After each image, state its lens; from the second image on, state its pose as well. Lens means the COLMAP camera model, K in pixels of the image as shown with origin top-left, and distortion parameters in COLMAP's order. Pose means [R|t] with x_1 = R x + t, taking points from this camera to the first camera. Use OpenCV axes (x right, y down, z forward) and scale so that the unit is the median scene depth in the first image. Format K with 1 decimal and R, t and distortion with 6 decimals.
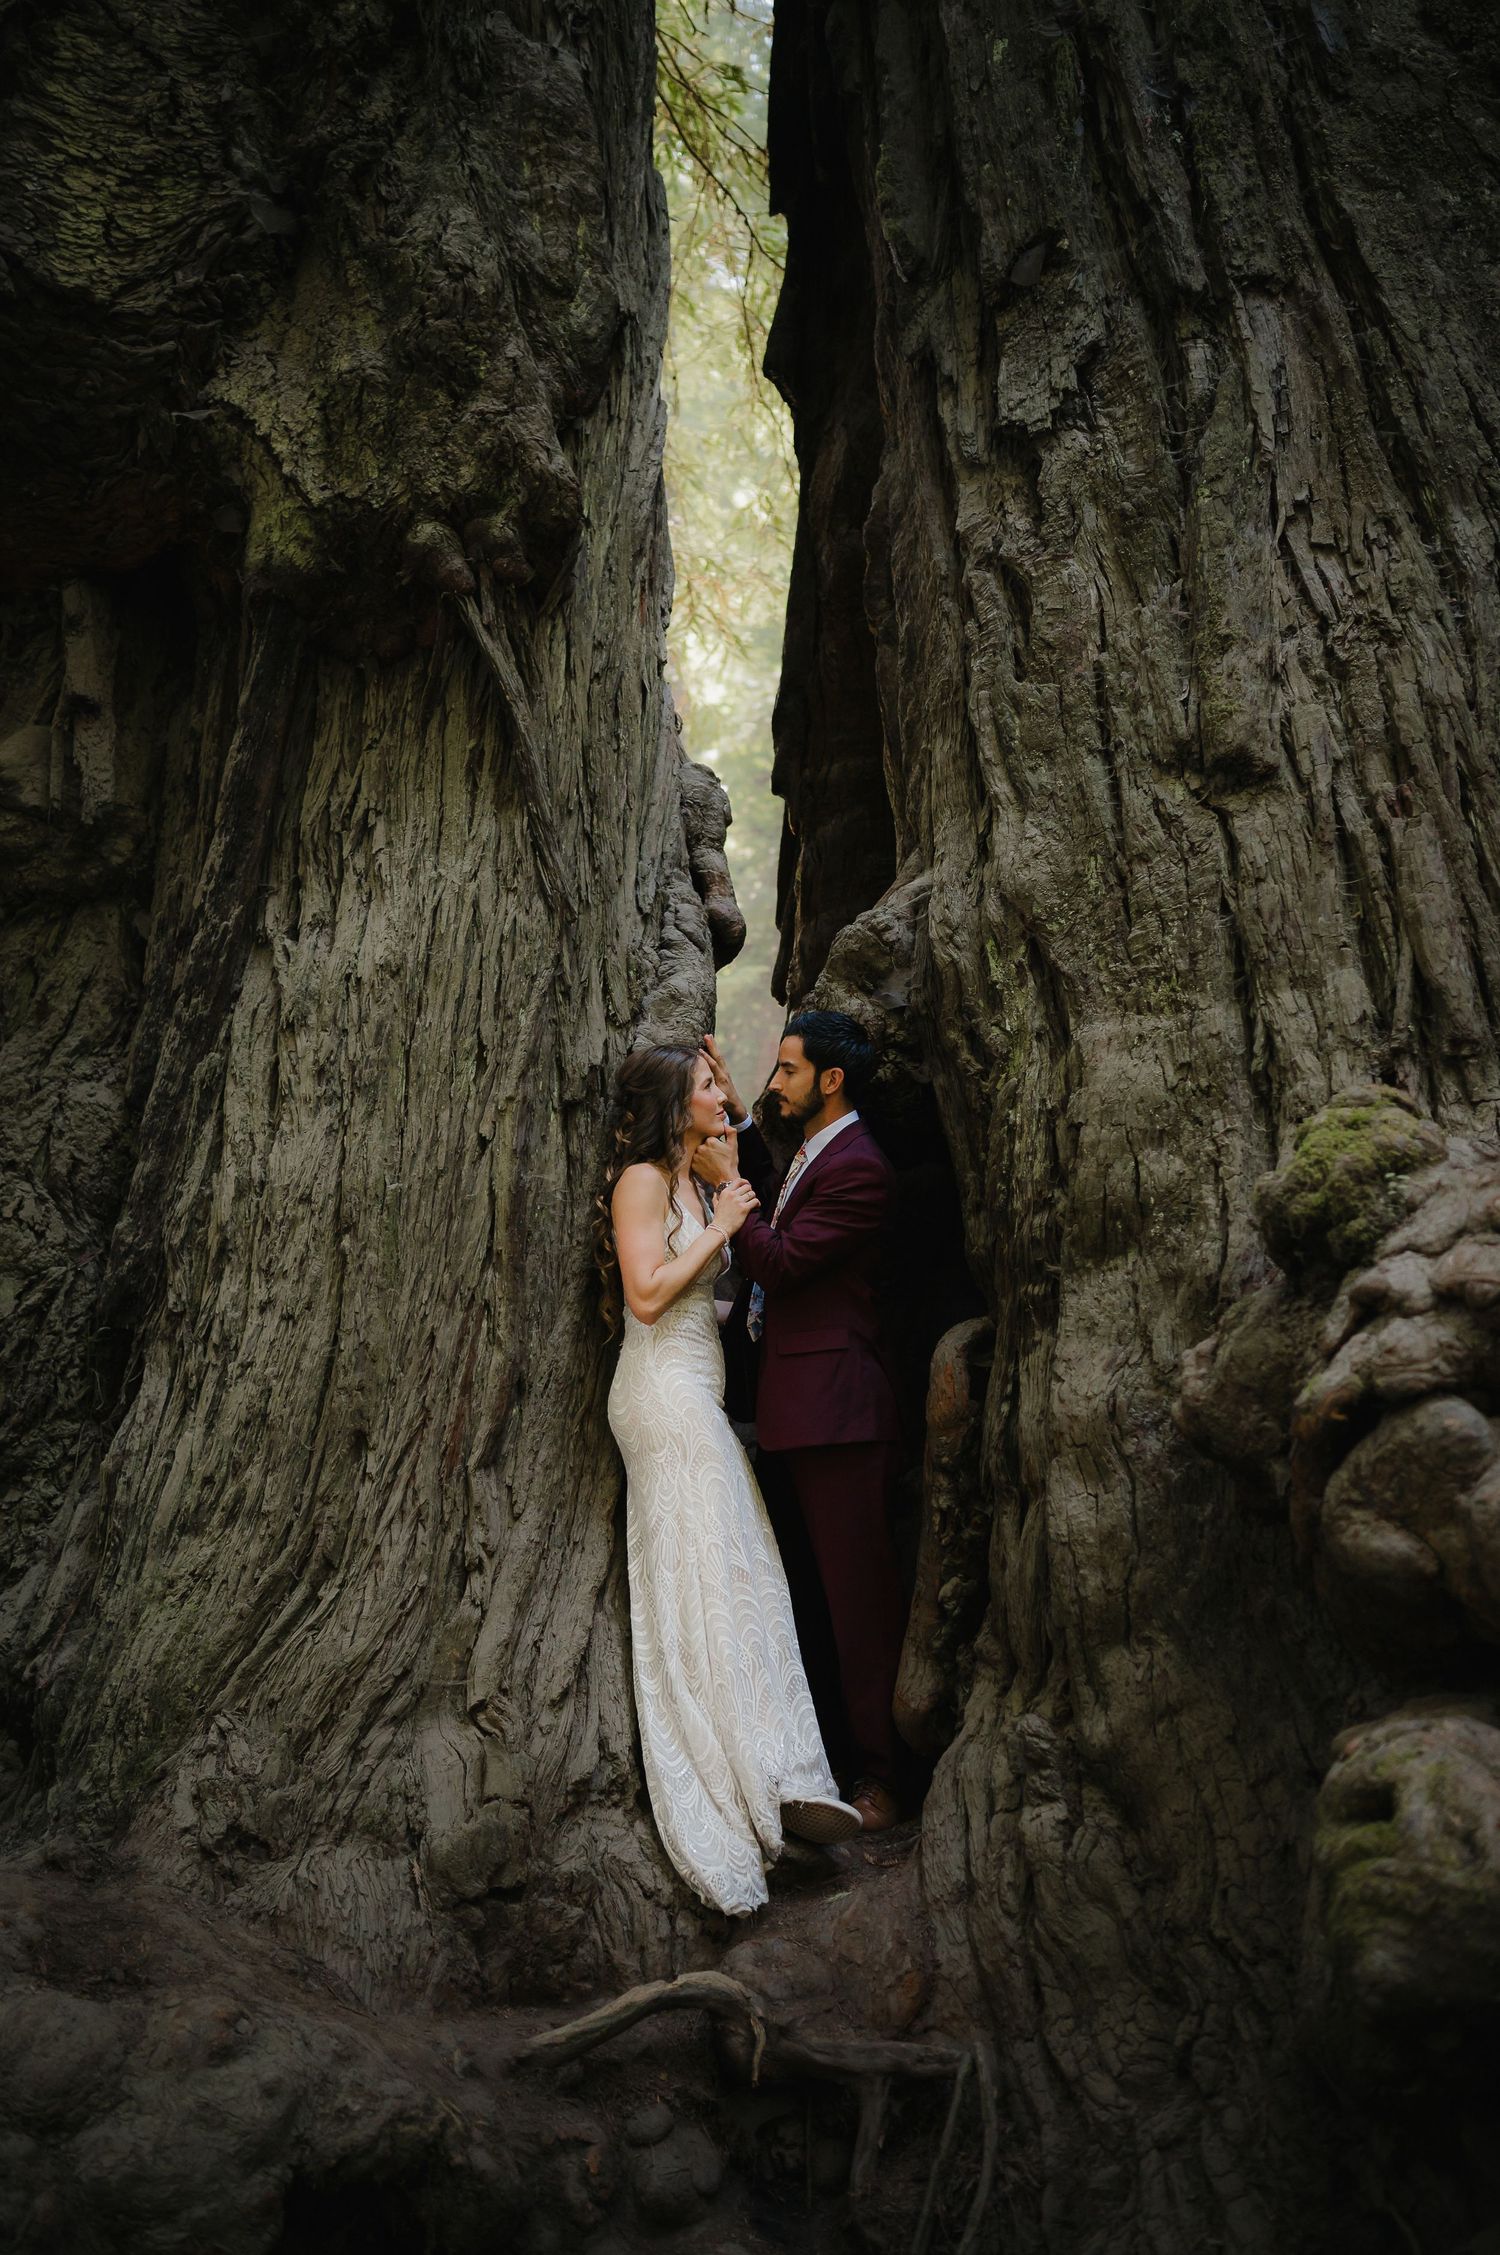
lens RADIAL K [[1337.0, 0, 749.5], [0, 1337.0, 1127.3], [0, 0, 1]] dist [0.000025, 0.001098]
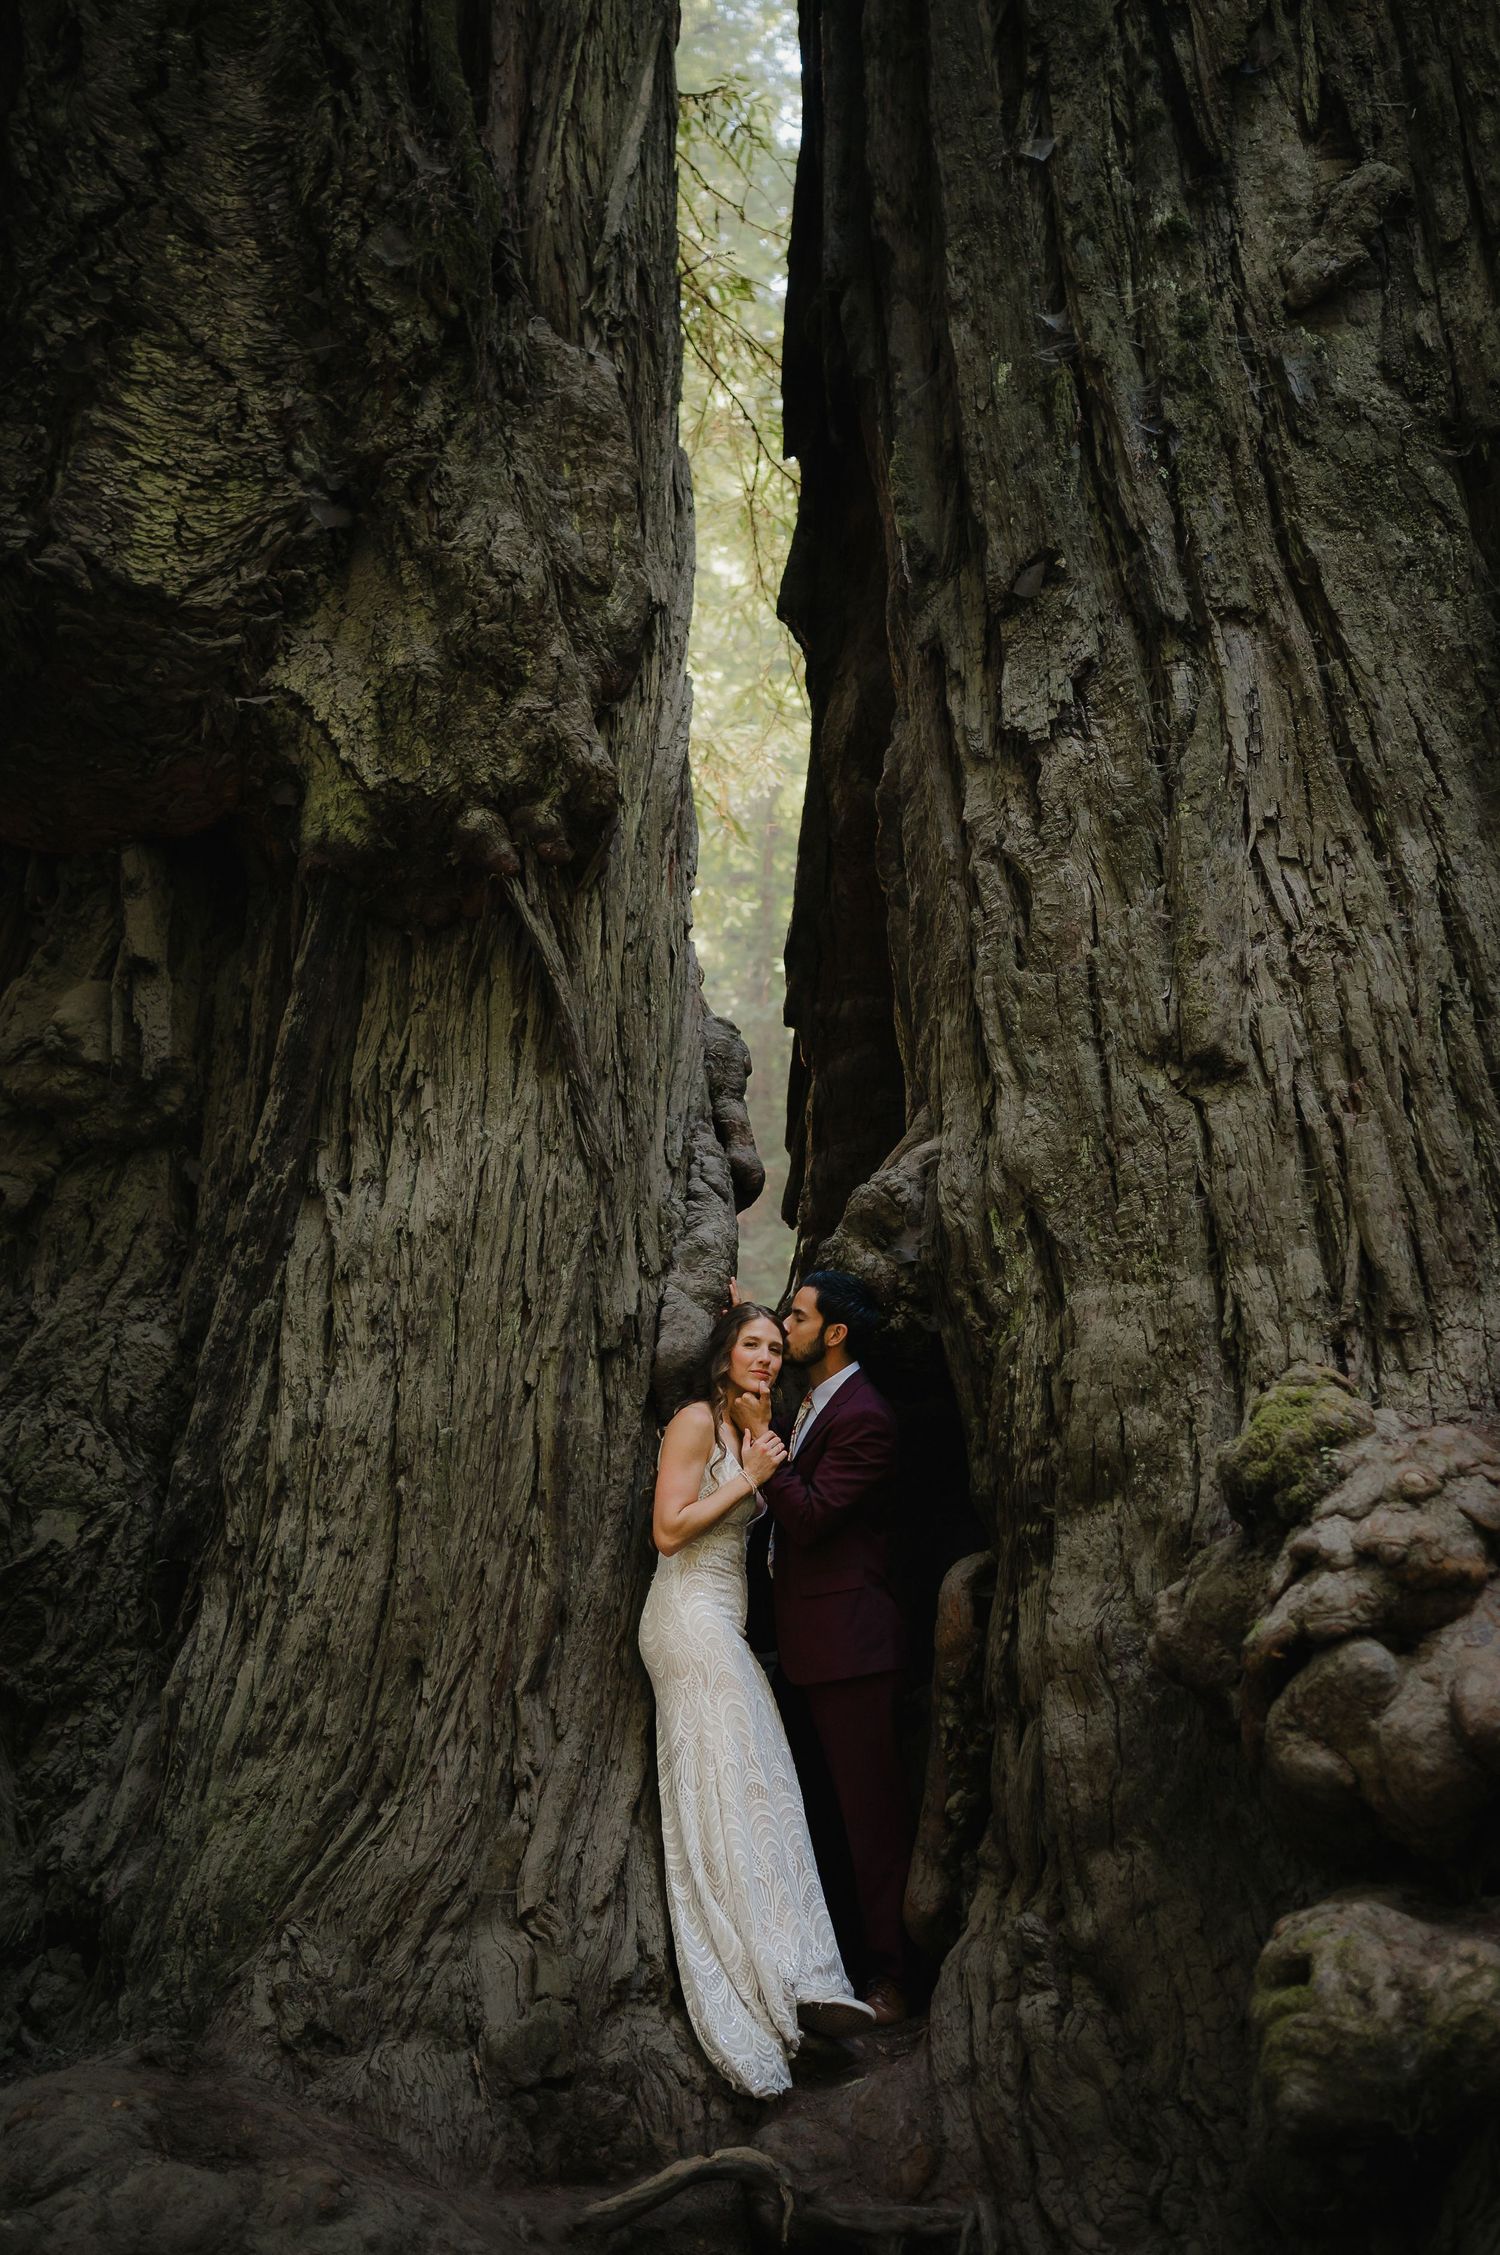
lens RADIAL K [[1806.7, 0, 749.7], [0, 1806.7, 1128.1], [0, 0, 1]] dist [-0.000996, 0.006903]
pose [[0.999028, 0.007117, 0.043505, -0.085180], [-0.005989, 0.999644, -0.025988, -0.163599], [-0.043675, 0.025703, 0.998715, -0.476359]]
